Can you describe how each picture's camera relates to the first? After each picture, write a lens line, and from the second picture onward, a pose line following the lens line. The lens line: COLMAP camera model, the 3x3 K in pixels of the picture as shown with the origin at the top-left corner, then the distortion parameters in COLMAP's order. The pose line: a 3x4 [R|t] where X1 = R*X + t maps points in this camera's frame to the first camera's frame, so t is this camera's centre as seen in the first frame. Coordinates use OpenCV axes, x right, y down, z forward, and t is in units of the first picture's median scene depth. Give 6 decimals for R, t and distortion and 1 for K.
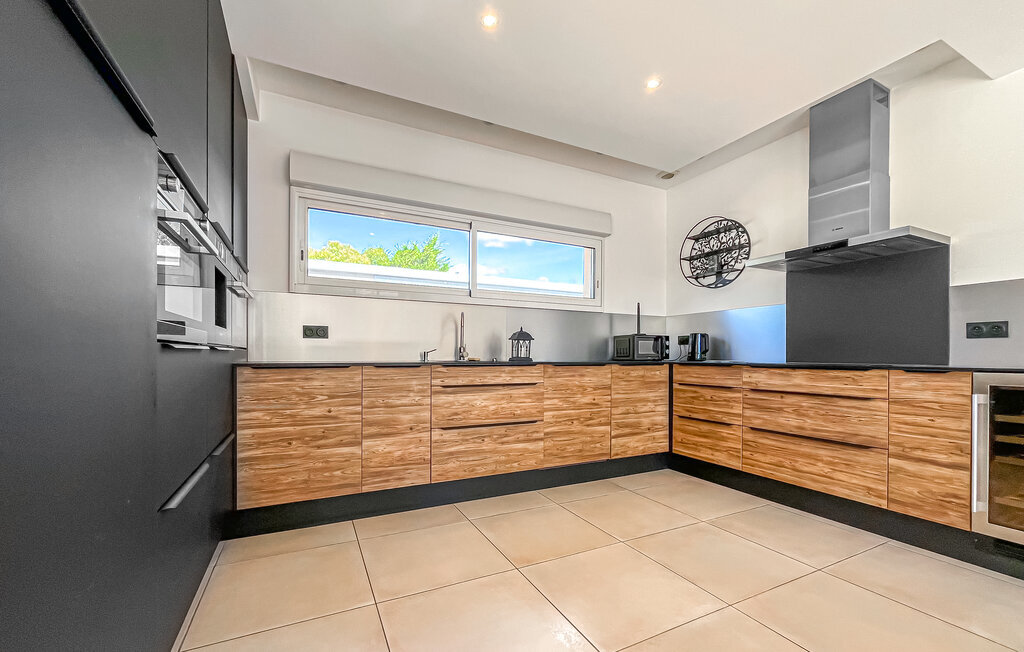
lens RADIAL K [[416.5, 0, 514.8], [0, 416.5, 347.4], [0, 0, 1]] dist [-0.002558, -0.000146]
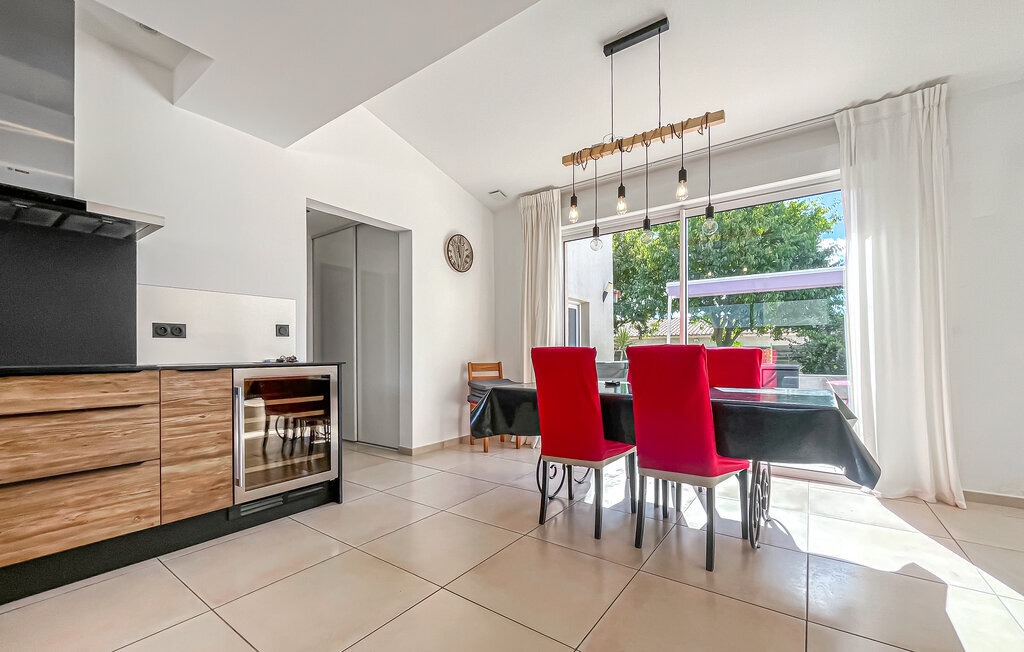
lens RADIAL K [[416.5, 0, 514.8], [0, 416.5, 347.4], [0, 0, 1]] dist [-0.002558, -0.000146]
pose [[-0.466673, 0.011688, 0.884353, -0.198270], [-0.013677, 0.999698, -0.020430, 0.008796], [-0.884324, -0.021630, -0.466372, 0.556423]]
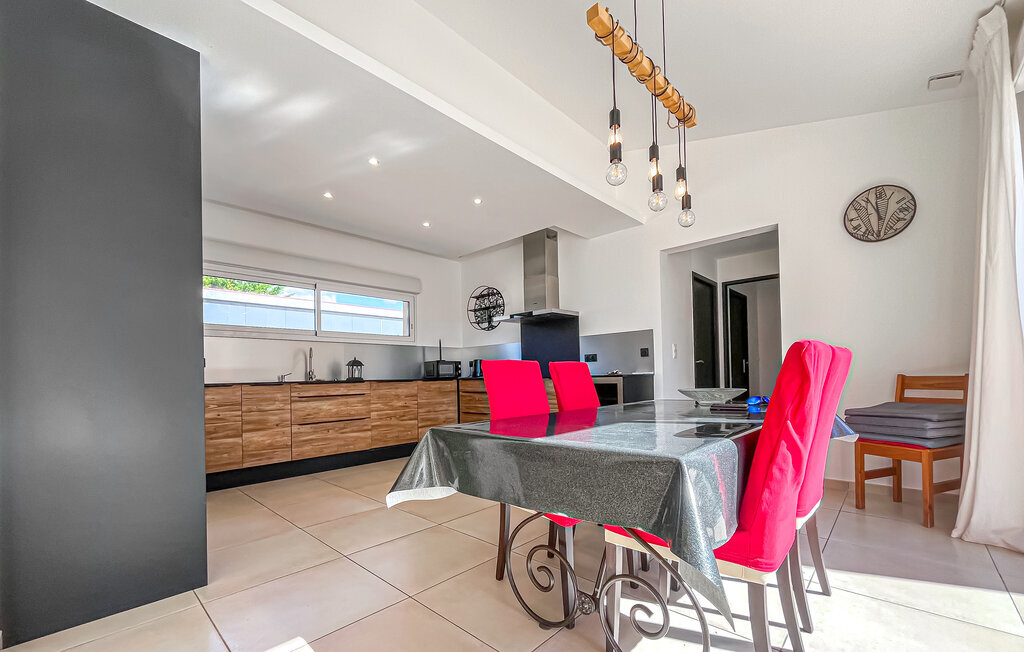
lens RADIAL K [[413.4, 0, 513.6], [0, 413.4, 369.6], [0, 0, 1]] dist [-0.000435, -0.000081]
pose [[0.938047, -0.019102, 0.345982, 0.039994], [0.019096, 0.999812, 0.003425, 0.001342], [-0.345983, 0.003394, 0.938235, -0.641513]]
